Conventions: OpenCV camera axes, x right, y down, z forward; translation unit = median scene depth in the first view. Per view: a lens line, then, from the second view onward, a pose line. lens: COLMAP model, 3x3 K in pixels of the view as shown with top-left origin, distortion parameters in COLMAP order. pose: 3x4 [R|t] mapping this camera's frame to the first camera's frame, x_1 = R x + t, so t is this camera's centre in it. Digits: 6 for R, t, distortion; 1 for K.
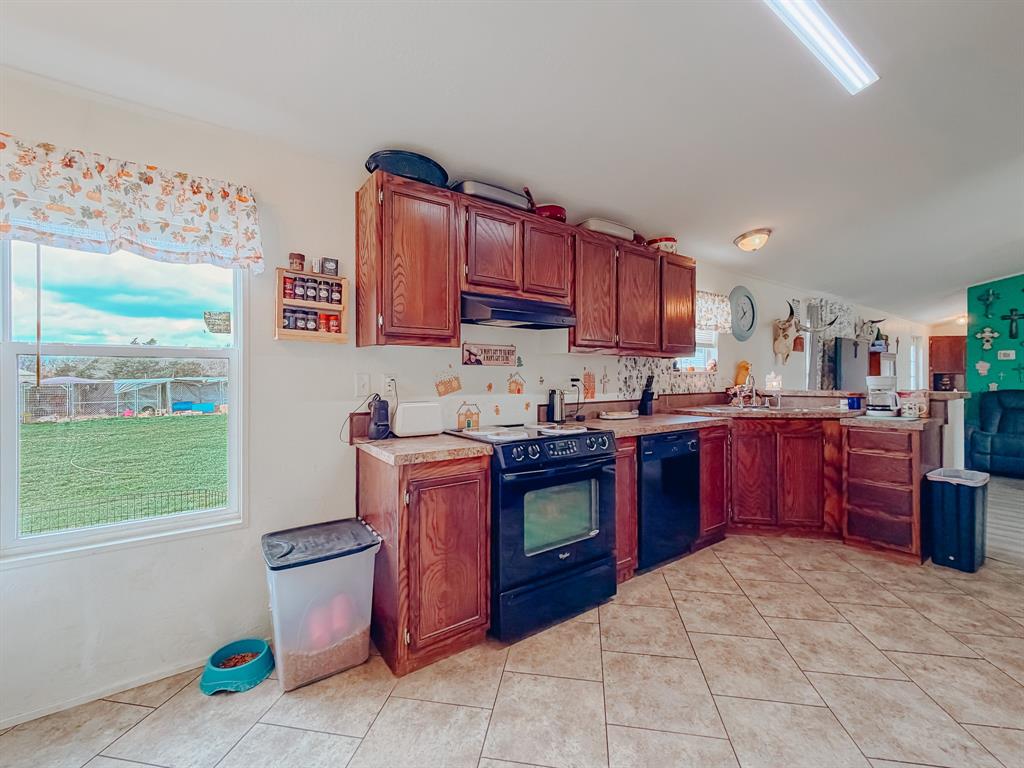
lens RADIAL K [[438.2, 0, 514.5], [0, 438.2, 378.2], [0, 0, 1]] dist [0.003711, 0.000041]
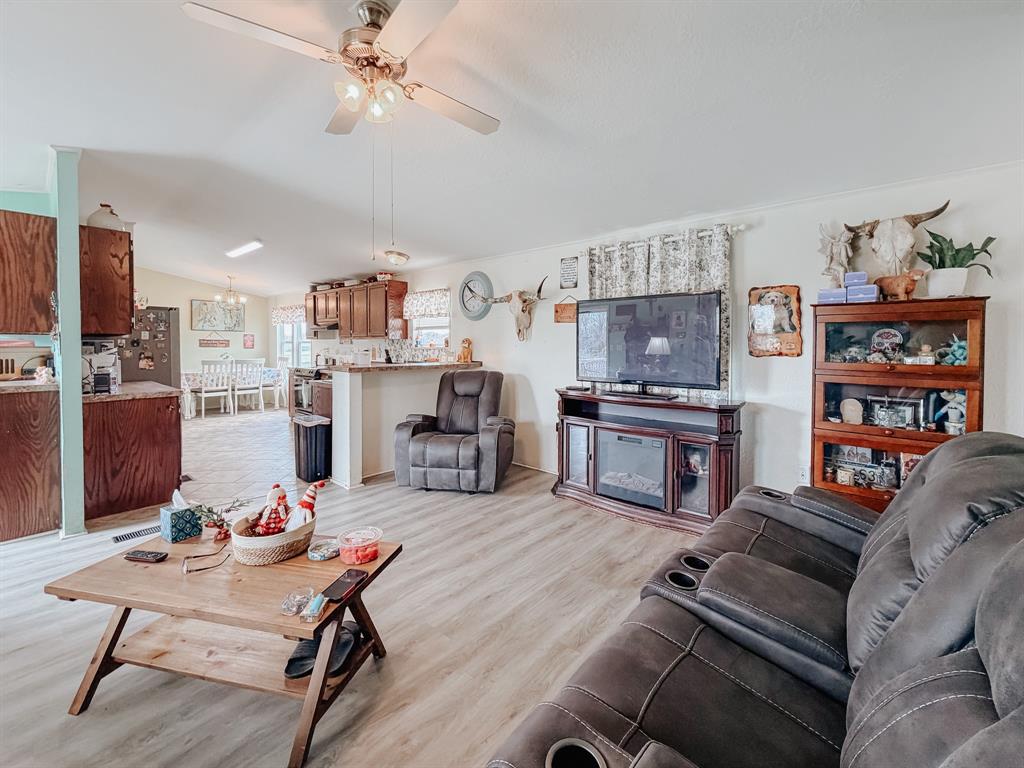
lens RADIAL K [[453.9, 0, 518.4], [0, 453.9, 353.6], [0, 0, 1]] dist [0.001070, -0.000152]
pose [[0.191594, 0.023335, -0.981197, 2.847643], [-0.008973, 0.999717, 0.022024, -0.043030], [0.981433, 0.004585, 0.191749, 1.498535]]
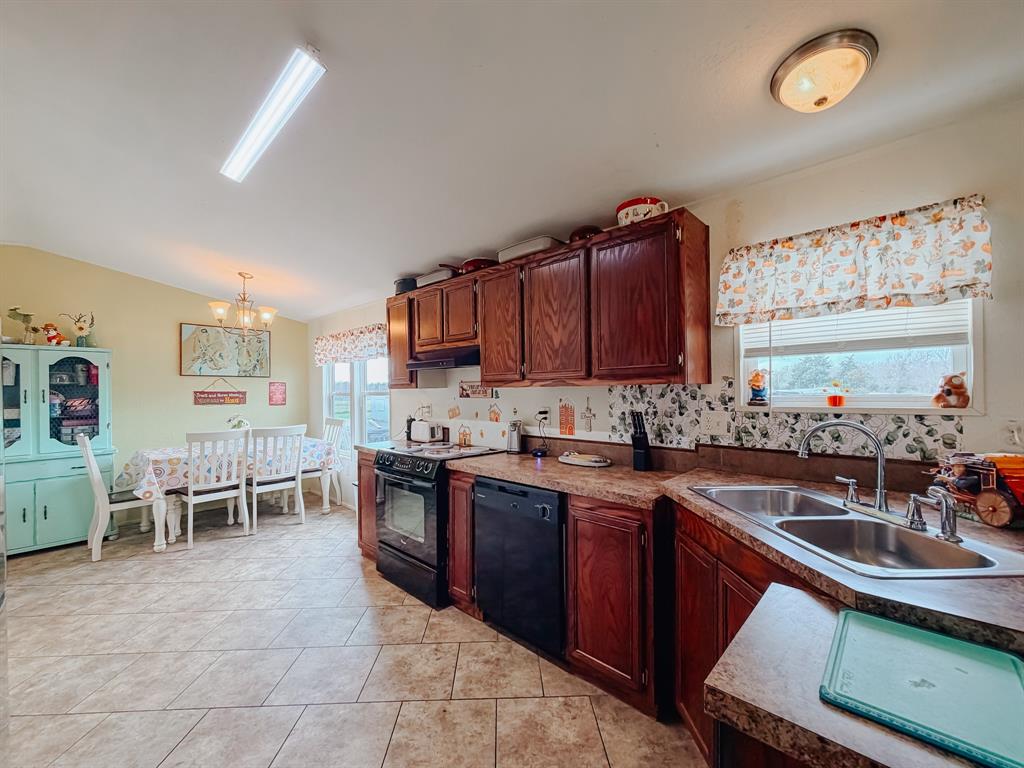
lens RADIAL K [[425.4, 0, 514.7], [0, 425.4, 389.4], [0, 0, 1]] dist [-0.000465, -0.000027]
pose [[0.164667, -0.002679, -0.986346, 1.178713], [0.005949, 0.999981, -0.001723, -0.050964], [0.986331, -0.005584, 0.164679, 0.902679]]
